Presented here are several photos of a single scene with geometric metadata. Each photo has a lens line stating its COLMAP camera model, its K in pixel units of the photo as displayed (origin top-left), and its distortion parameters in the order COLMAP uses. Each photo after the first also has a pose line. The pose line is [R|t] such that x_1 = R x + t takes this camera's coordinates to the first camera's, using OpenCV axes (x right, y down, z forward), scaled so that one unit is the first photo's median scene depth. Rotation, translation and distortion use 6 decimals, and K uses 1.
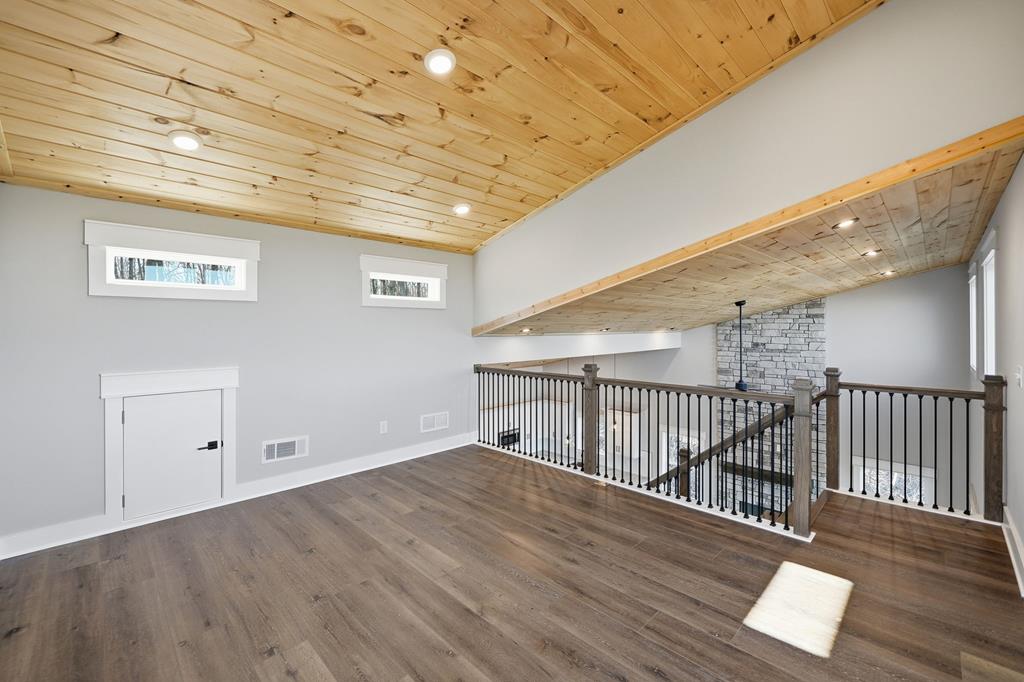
lens RADIAL K [[431.8, 0, 525.1], [0, 431.8, 326.7], [0, 0, 1]] dist [-0.001873, -0.000161]
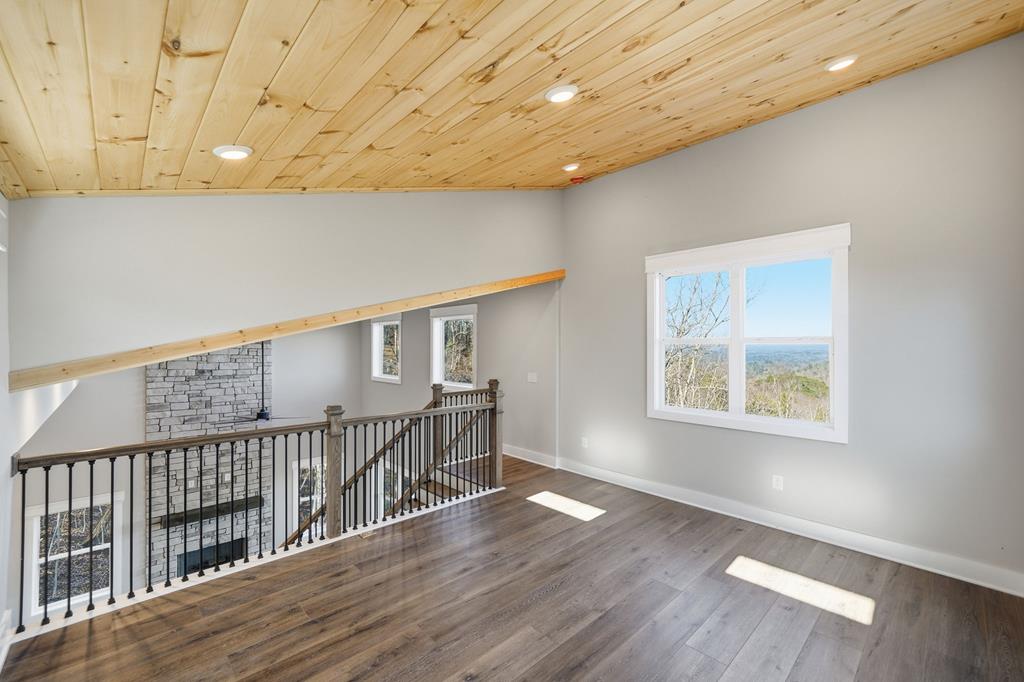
lens RADIAL K [[424.7, 0, 512.0], [0, 424.7, 341.0], [0, 0, 1]] dist [0.000137, 0.000233]
pose [[0.039727, 0.013367, 0.999121, -0.792294], [-0.004815, 0.999901, -0.013186, -0.035055], [-0.999199, -0.004287, 0.039787, 0.745103]]
